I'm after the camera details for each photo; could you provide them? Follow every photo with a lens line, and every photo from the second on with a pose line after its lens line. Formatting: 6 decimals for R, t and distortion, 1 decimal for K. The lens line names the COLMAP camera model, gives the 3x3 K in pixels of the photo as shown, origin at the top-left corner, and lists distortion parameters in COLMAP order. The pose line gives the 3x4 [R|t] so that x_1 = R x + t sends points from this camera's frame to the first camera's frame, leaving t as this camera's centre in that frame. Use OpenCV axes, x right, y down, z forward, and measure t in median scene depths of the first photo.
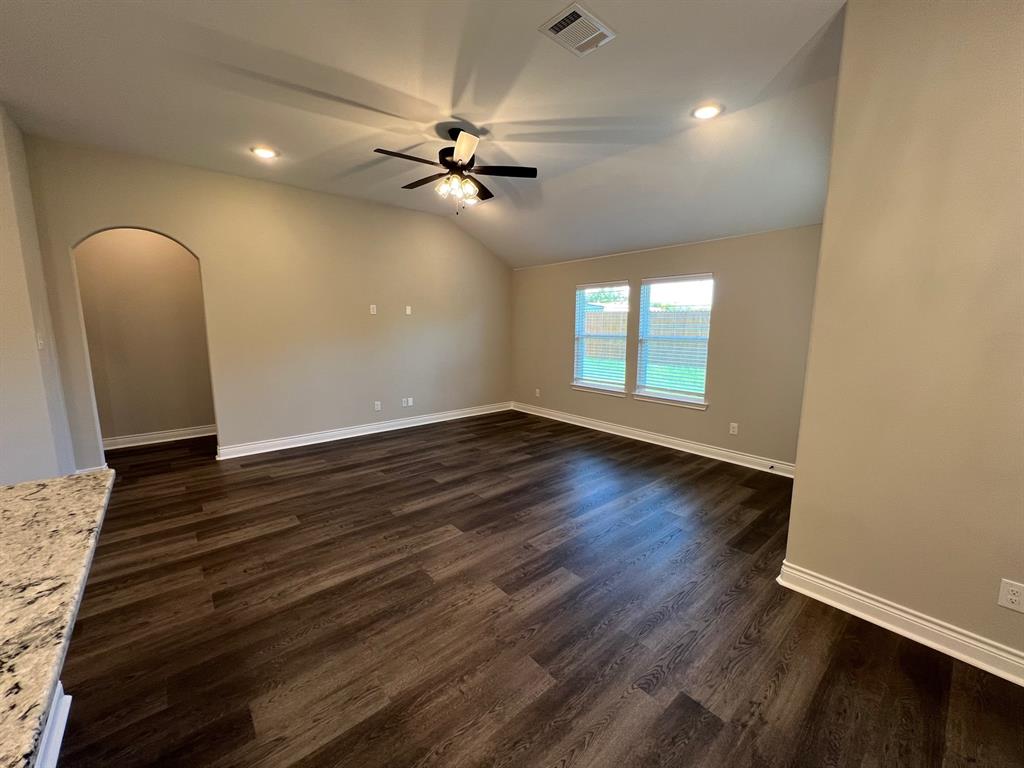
lens RADIAL K [[407.1, 0, 512.0], [0, 407.1, 384.0], [0, 0, 1]] dist [-0.000490, -0.000049]
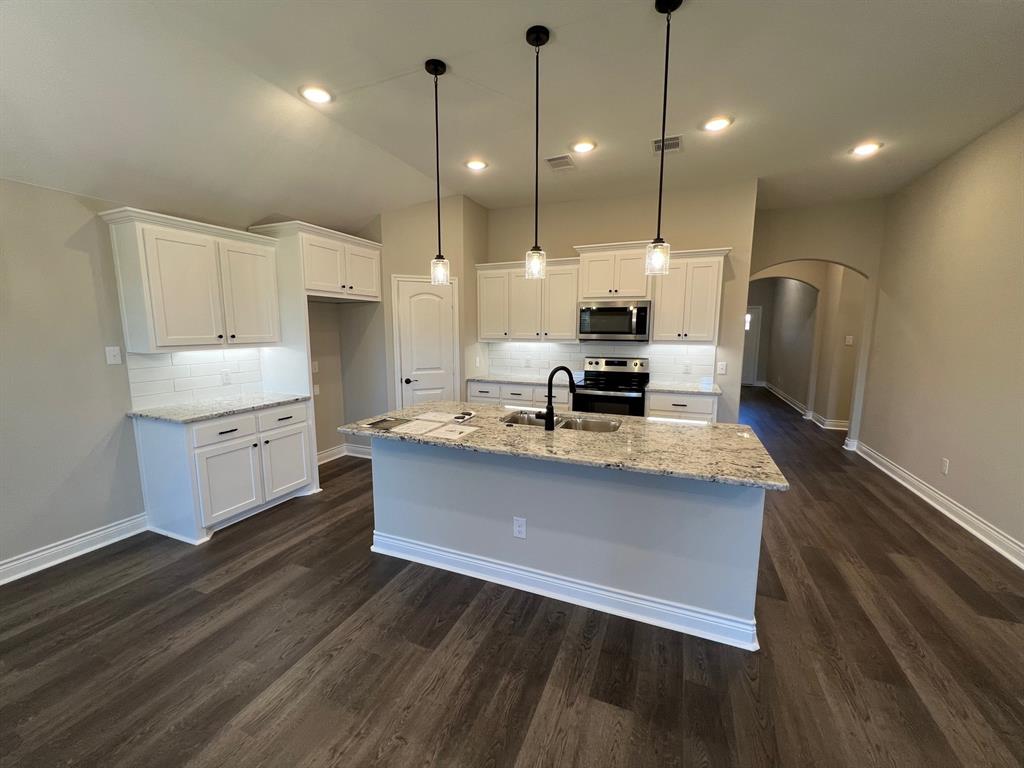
lens RADIAL K [[407.1, 0, 512.0], [0, 407.1, 384.0], [0, 0, 1]] dist [-0.000490, -0.000049]
pose [[-0.894286, 0.059143, -0.443570, 0.019190], [-0.068653, 0.961360, 0.266596, -0.268875], [0.442198, 0.268865, -0.855671, 1.694510]]
